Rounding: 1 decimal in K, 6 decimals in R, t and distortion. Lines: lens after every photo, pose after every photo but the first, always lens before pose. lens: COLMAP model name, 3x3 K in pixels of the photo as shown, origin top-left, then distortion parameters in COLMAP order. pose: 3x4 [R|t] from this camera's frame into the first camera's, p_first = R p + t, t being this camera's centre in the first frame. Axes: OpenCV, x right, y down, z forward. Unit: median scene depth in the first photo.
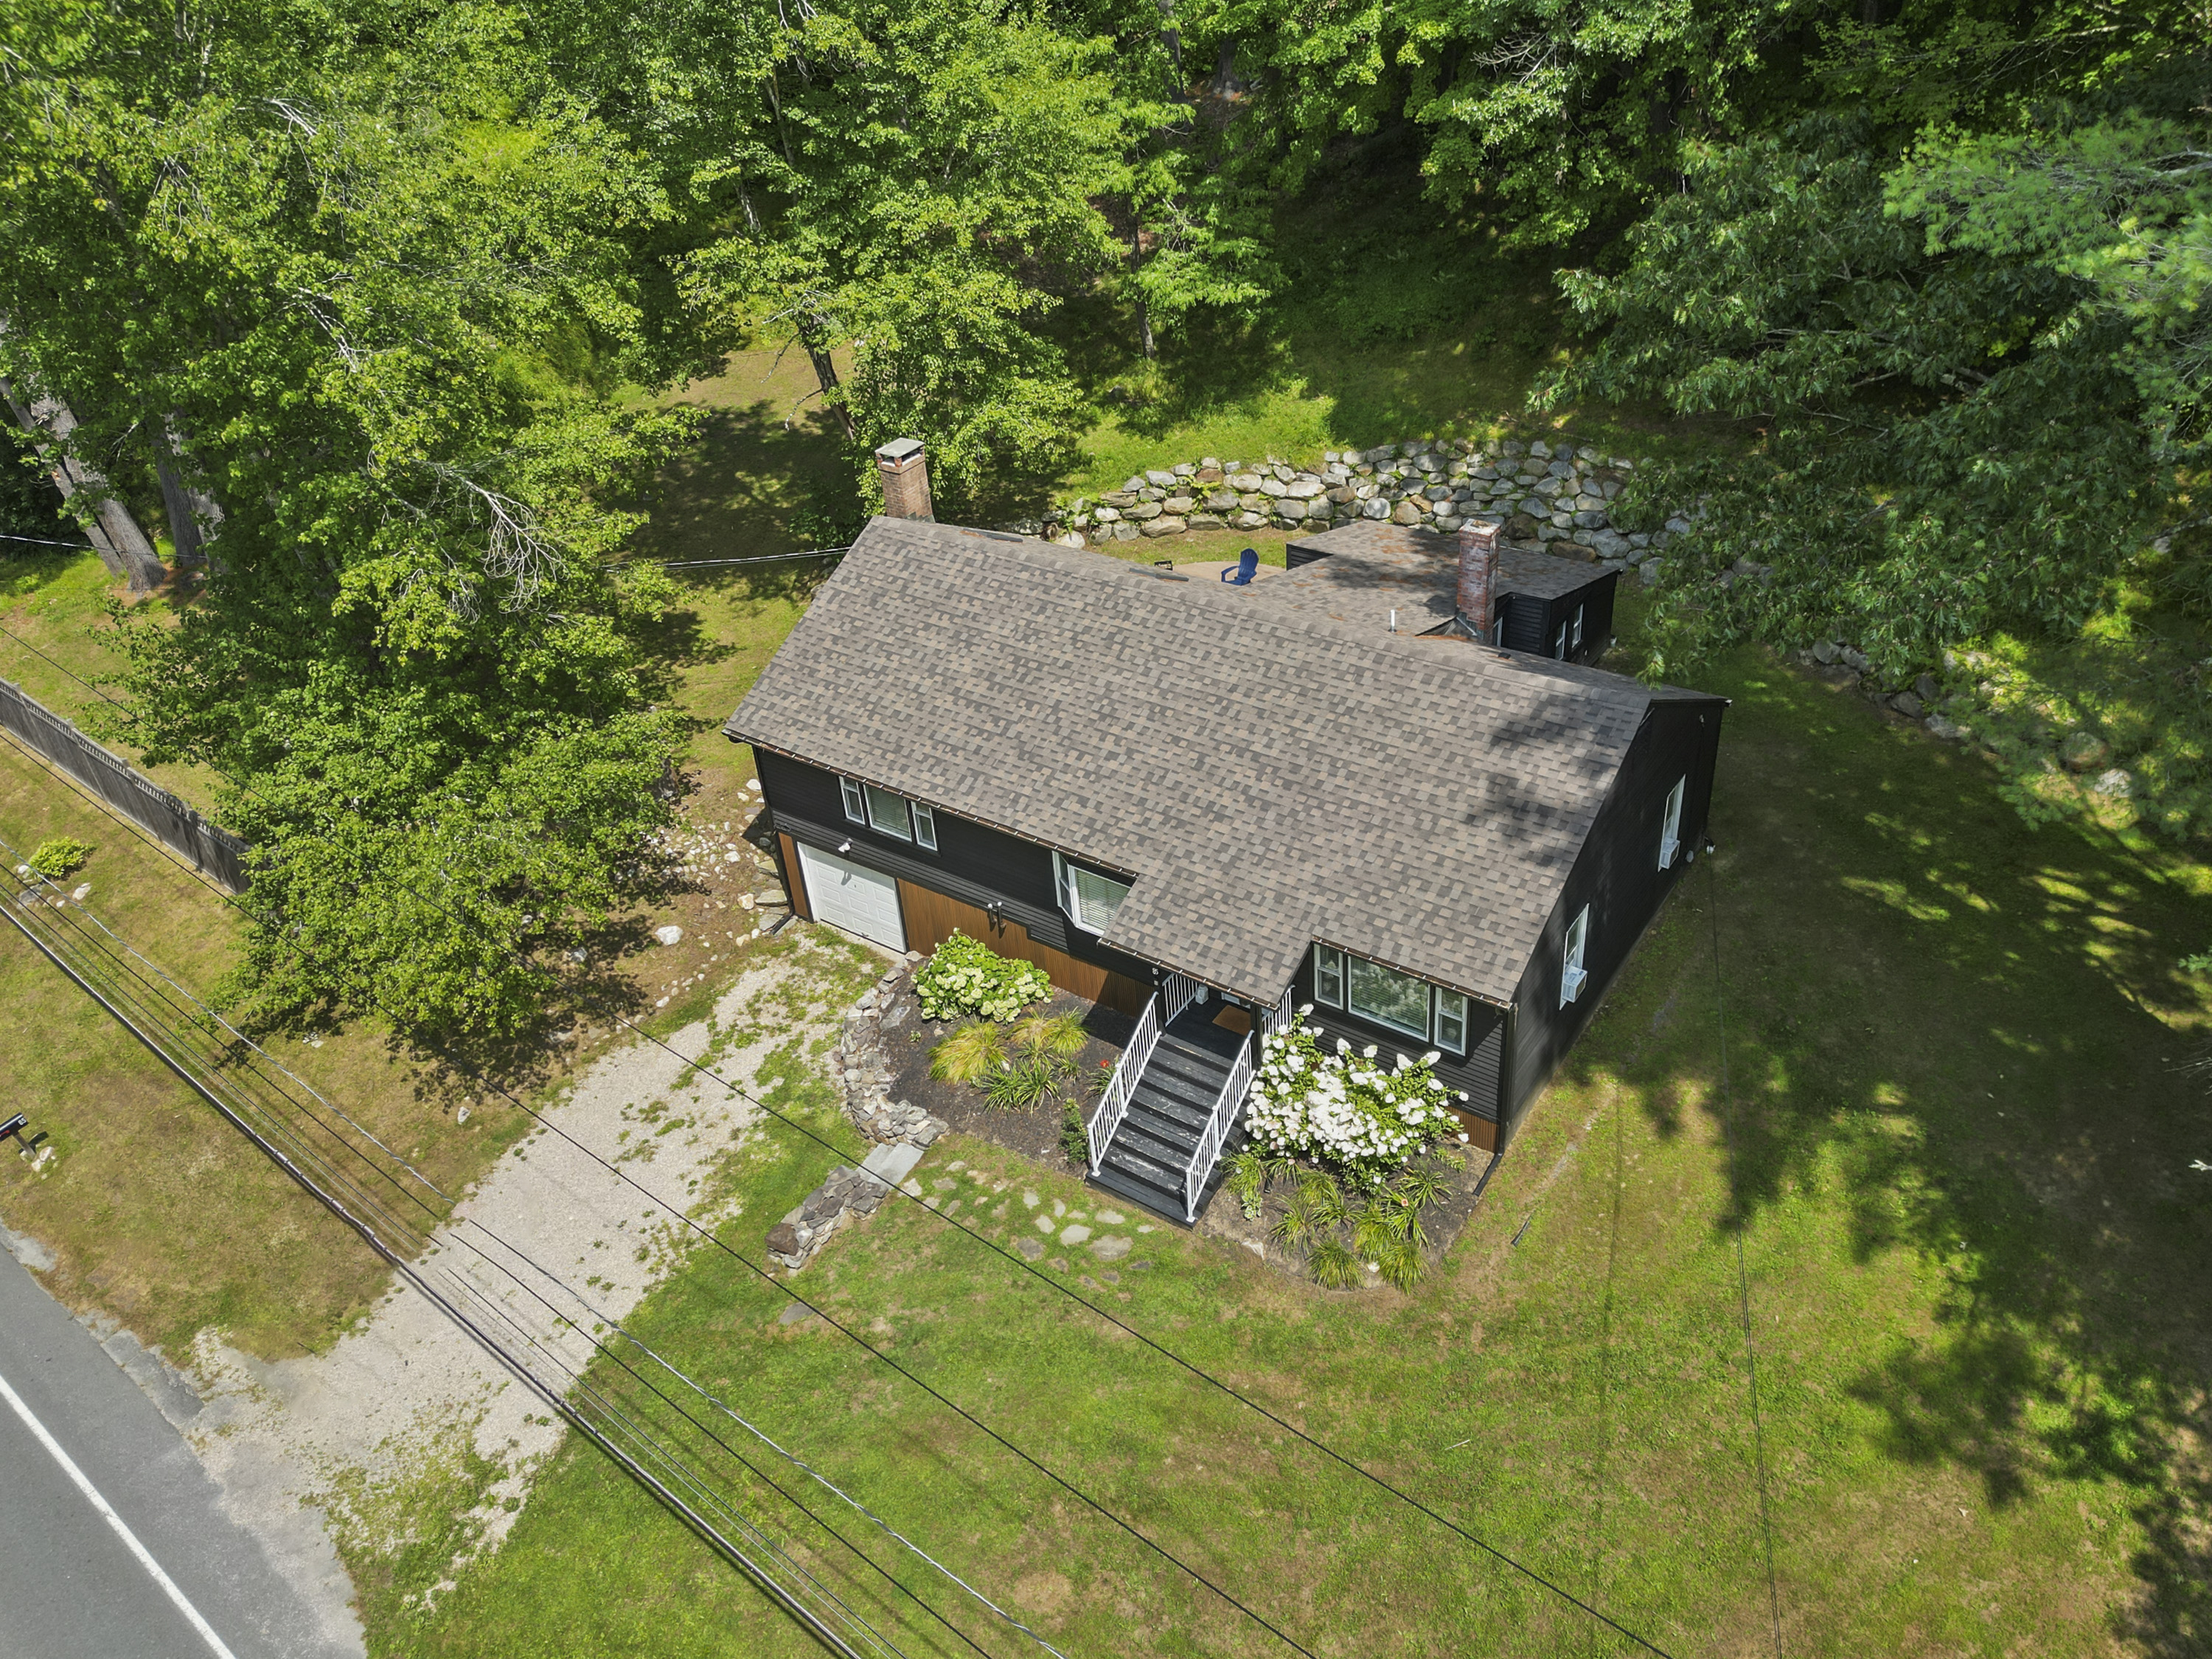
lens RADIAL K [[1575.9, 0, 1097.4], [0, 1575.9, 745.5], [0, 0, 1]] dist [0.070409, -0.068696]
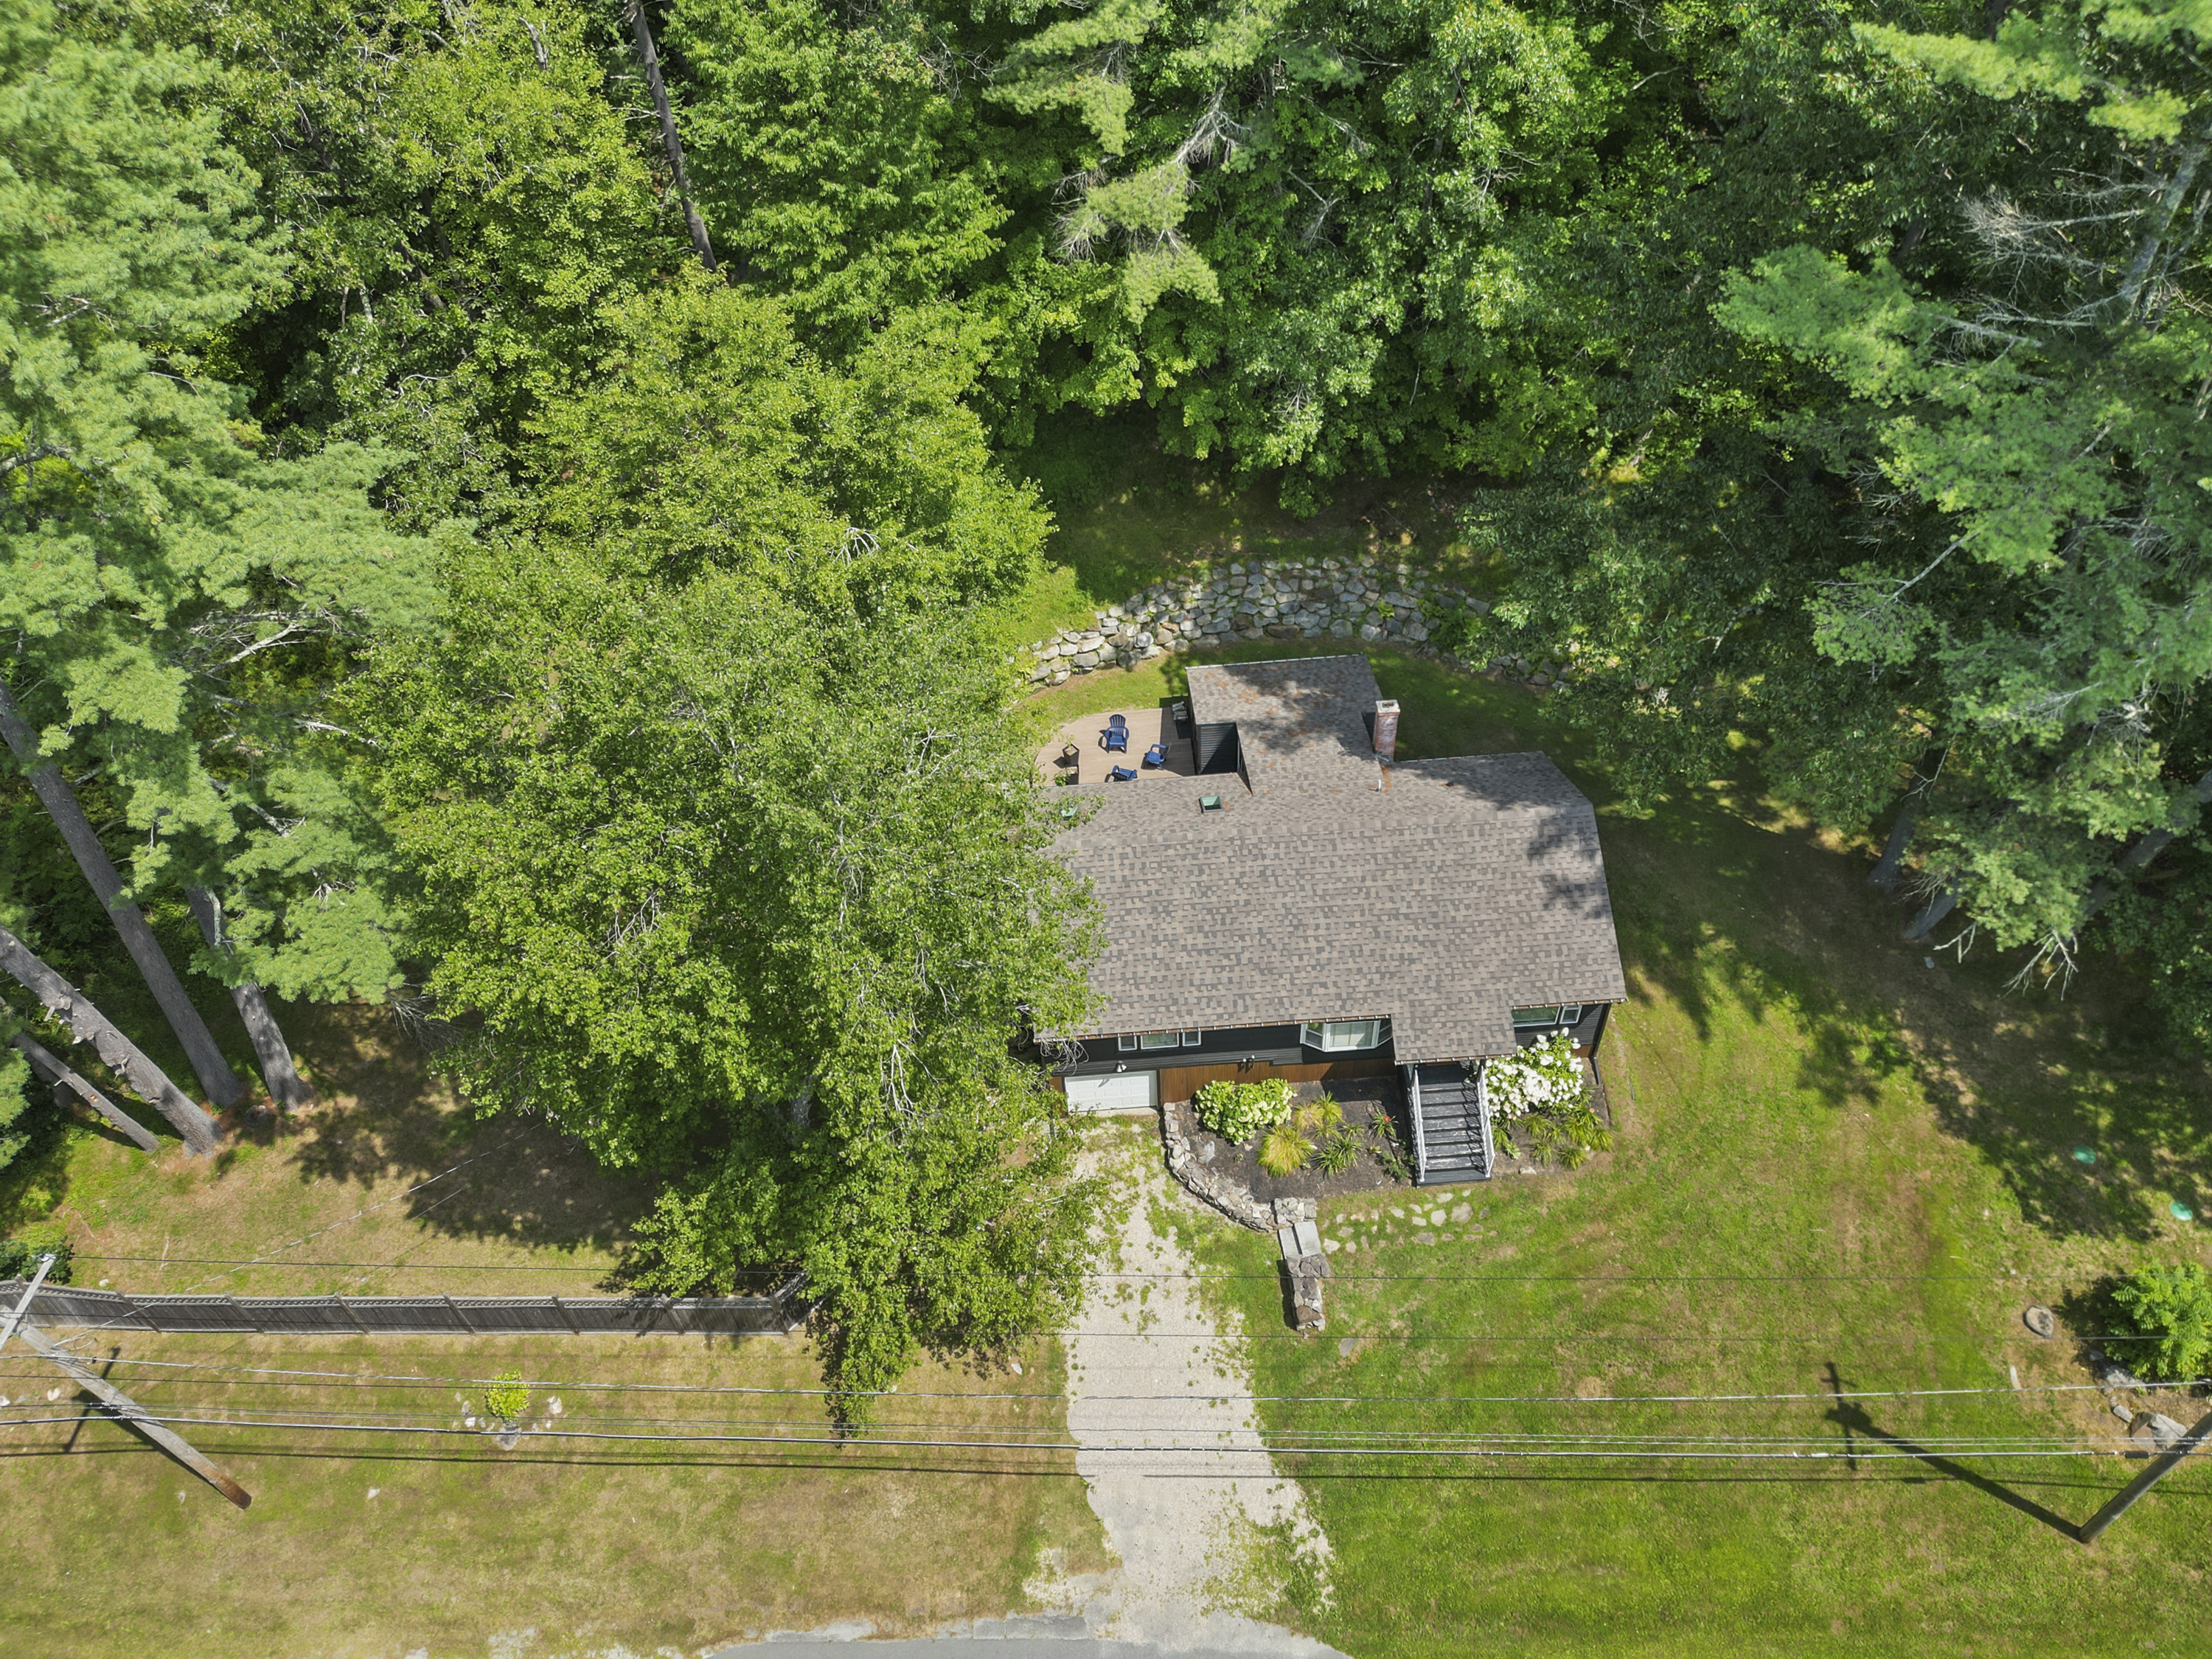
lens RADIAL K [[1544.8, 0, 960.8], [0, 1544.8, 744.0], [0, 0, 1]] dist [0.074511, -0.100169]
pose [[0.804312, -0.414565, 0.425697, -0.947014], [0.335018, 0.908070, 0.251341, -0.765380], [-0.490760, -0.059541, 0.869258, -0.194377]]
